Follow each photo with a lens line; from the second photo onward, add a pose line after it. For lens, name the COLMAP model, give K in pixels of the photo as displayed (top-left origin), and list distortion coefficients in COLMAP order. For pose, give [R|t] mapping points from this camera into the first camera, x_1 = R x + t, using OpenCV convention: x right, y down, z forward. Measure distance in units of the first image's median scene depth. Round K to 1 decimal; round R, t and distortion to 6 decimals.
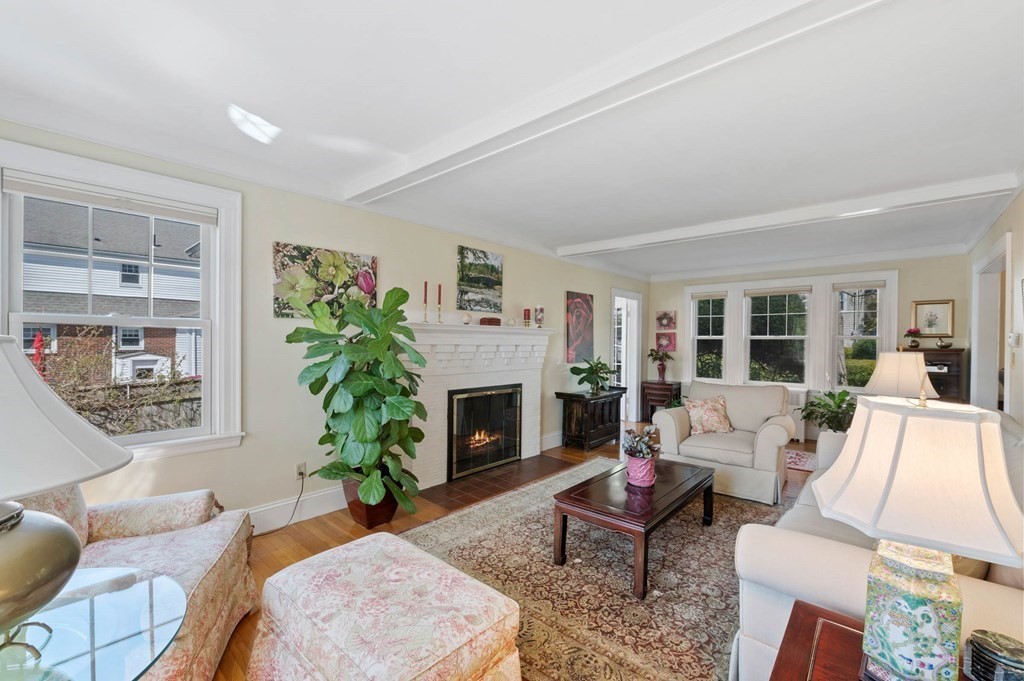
lens RADIAL K [[425.2, 0, 519.3], [0, 425.2, 342.5], [0, 0, 1]] dist [-0.002667, -0.000064]
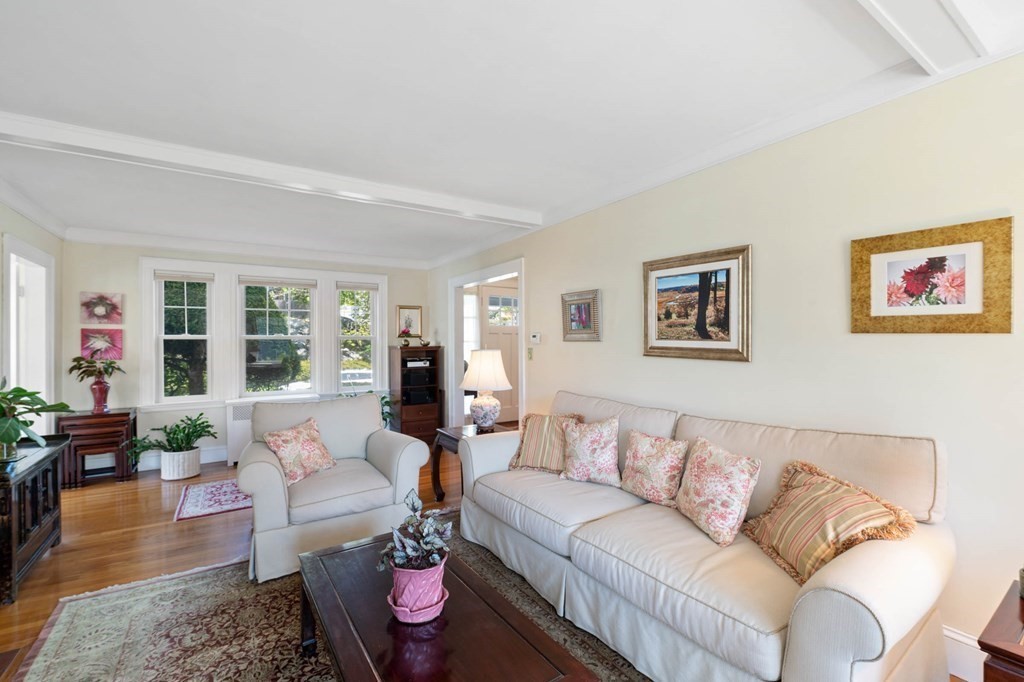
lens RADIAL K [[447.5, 0, 515.9], [0, 447.5, 336.5], [0, 0, 1]] dist [-0.005589, -0.002761]
pose [[0.282286, 0.001060, 0.959330, -0.093553], [0.008234, 0.999960, -0.003528, -0.005227], [-0.959295, 0.008895, 0.282266, 0.272852]]
